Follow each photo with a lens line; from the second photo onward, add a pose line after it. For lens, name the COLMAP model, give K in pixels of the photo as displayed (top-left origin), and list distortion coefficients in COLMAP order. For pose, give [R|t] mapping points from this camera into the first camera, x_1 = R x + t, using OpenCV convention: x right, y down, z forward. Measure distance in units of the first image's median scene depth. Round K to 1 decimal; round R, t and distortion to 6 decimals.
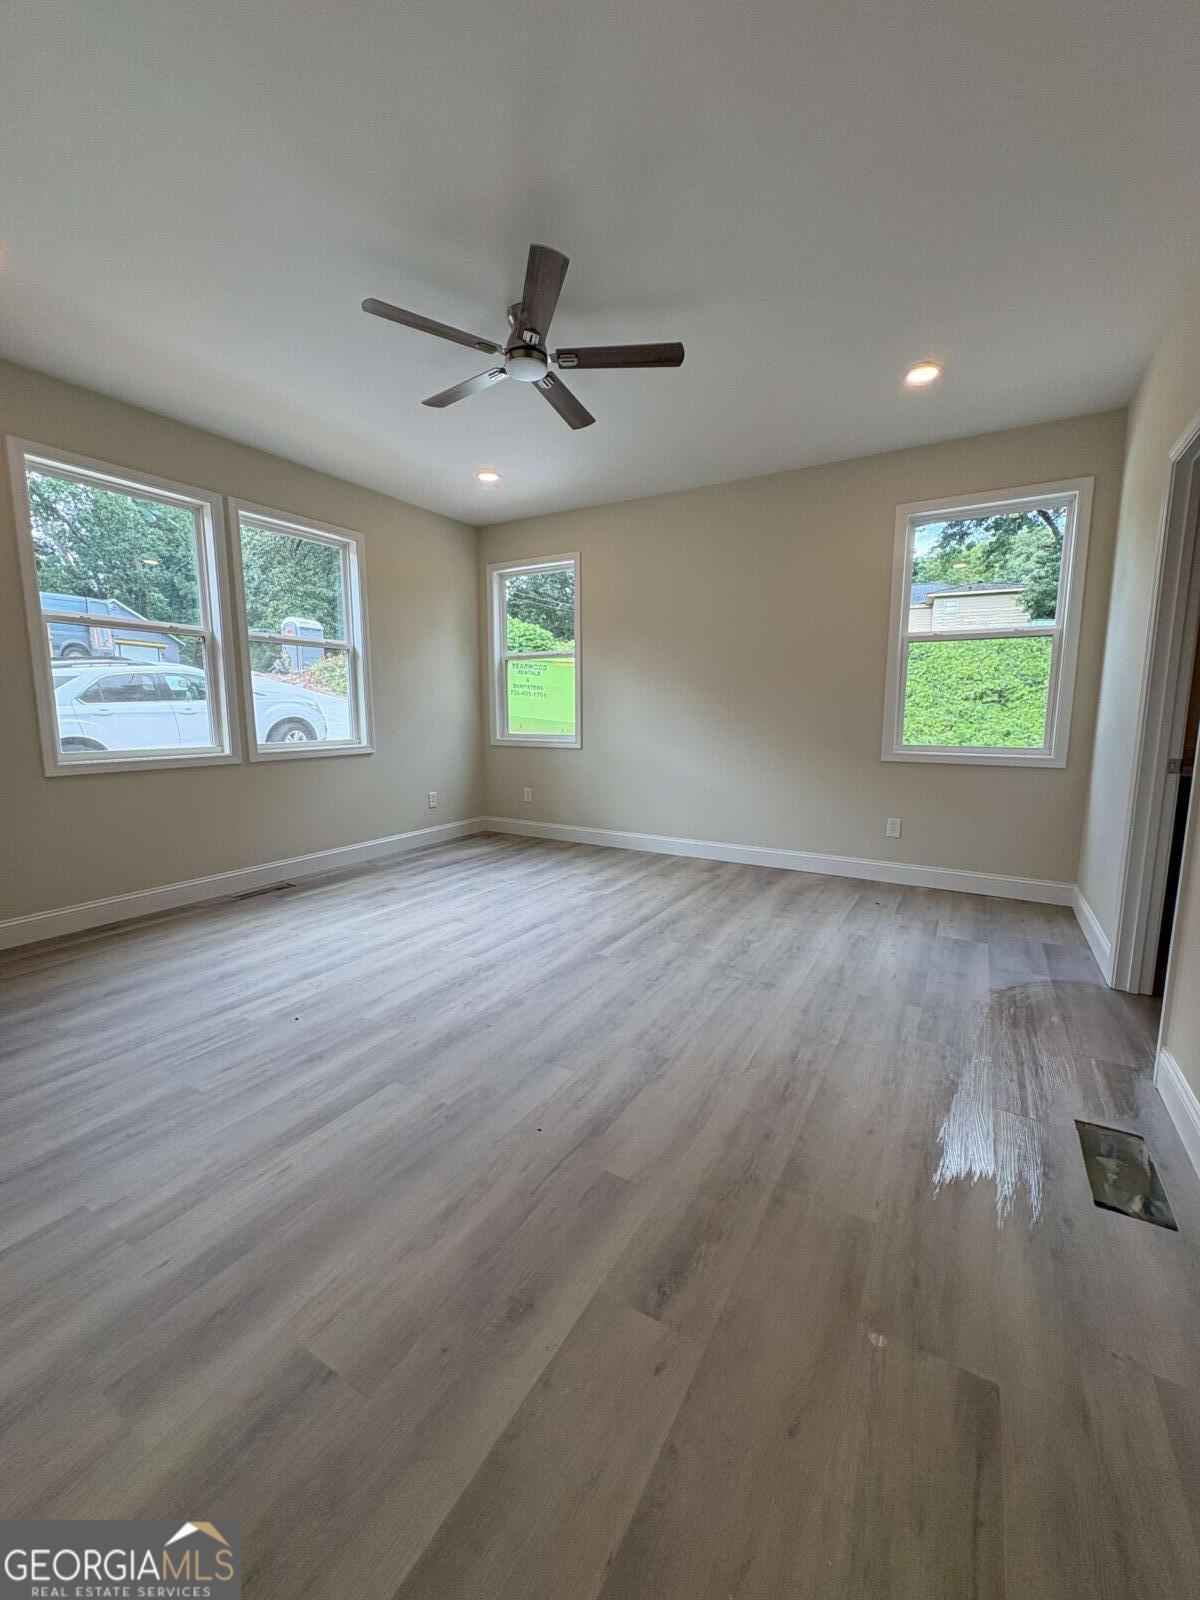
lens RADIAL K [[638.9, 0, 600.3], [0, 638.9, 800.2], [0, 0, 1]] dist [-0.002694, 0.000374]
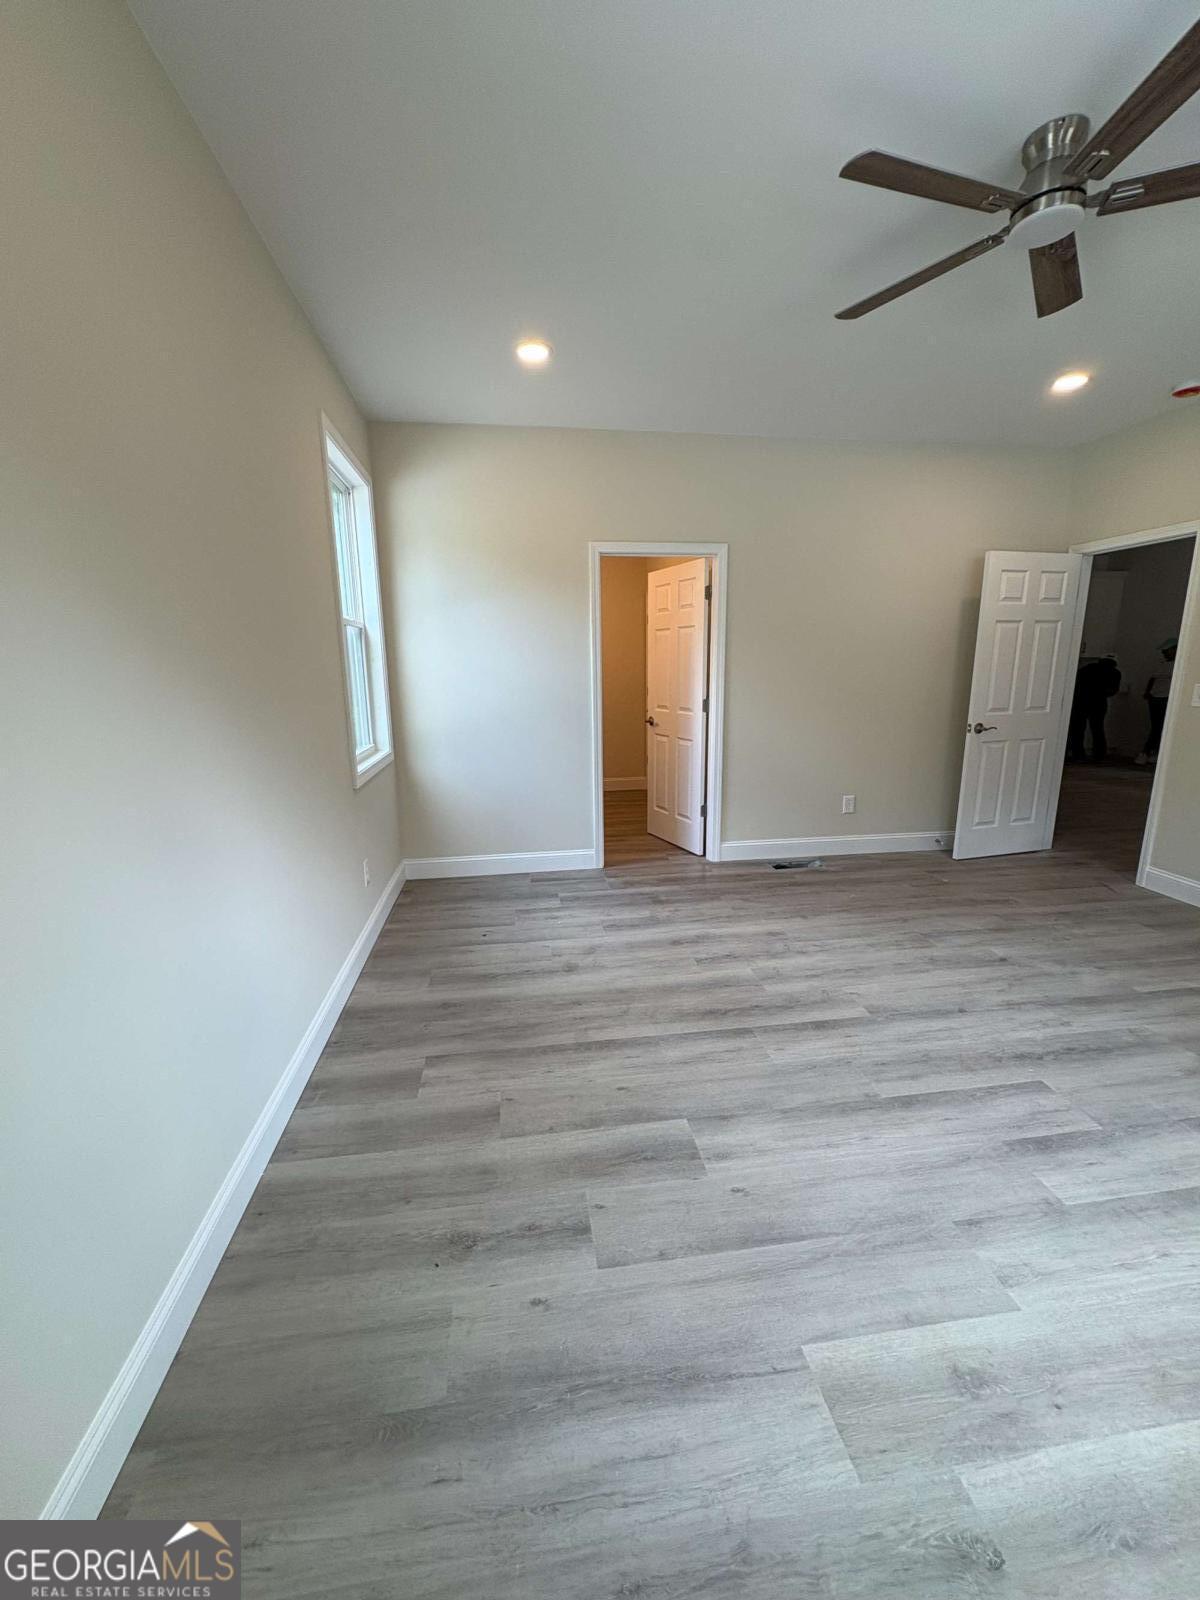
lens RADIAL K [[638.9, 0, 599.4], [0, 638.9, 798.5], [0, 0, 1]] dist [-0.002694, 0.000374]
pose [[-0.626016, -0.155214, 0.764207, -0.352117], [0.118712, 0.949601, 0.290113, -0.292862], [-0.770721, 0.272336, -0.576040, 1.565279]]
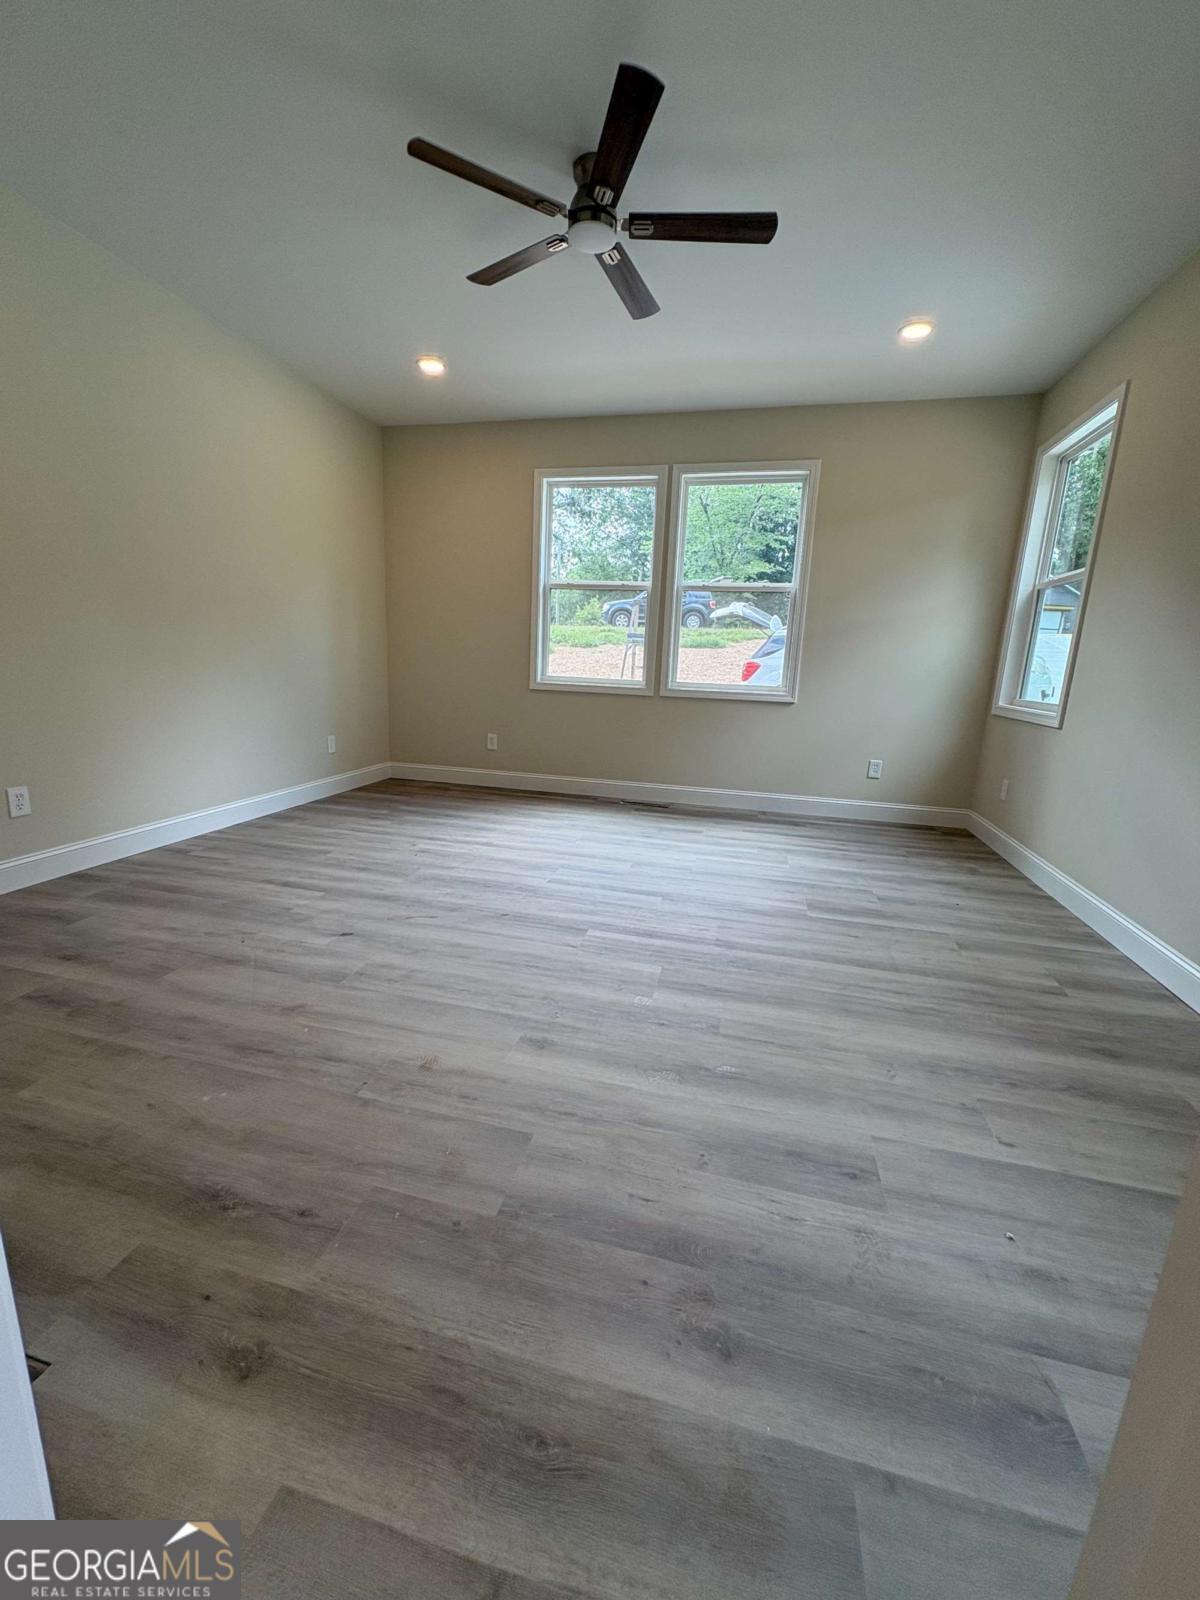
lens RADIAL K [[638.9, 0, 598.0], [0, 638.9, 799.8], [0, 0, 1]] dist [-0.002694, 0.000374]
pose [[0.291880, 0.218869, -0.931076, 0.703838], [-0.175541, 0.969188, 0.172799, -0.071820], [0.940208, 0.113005, 0.321307, 0.669117]]
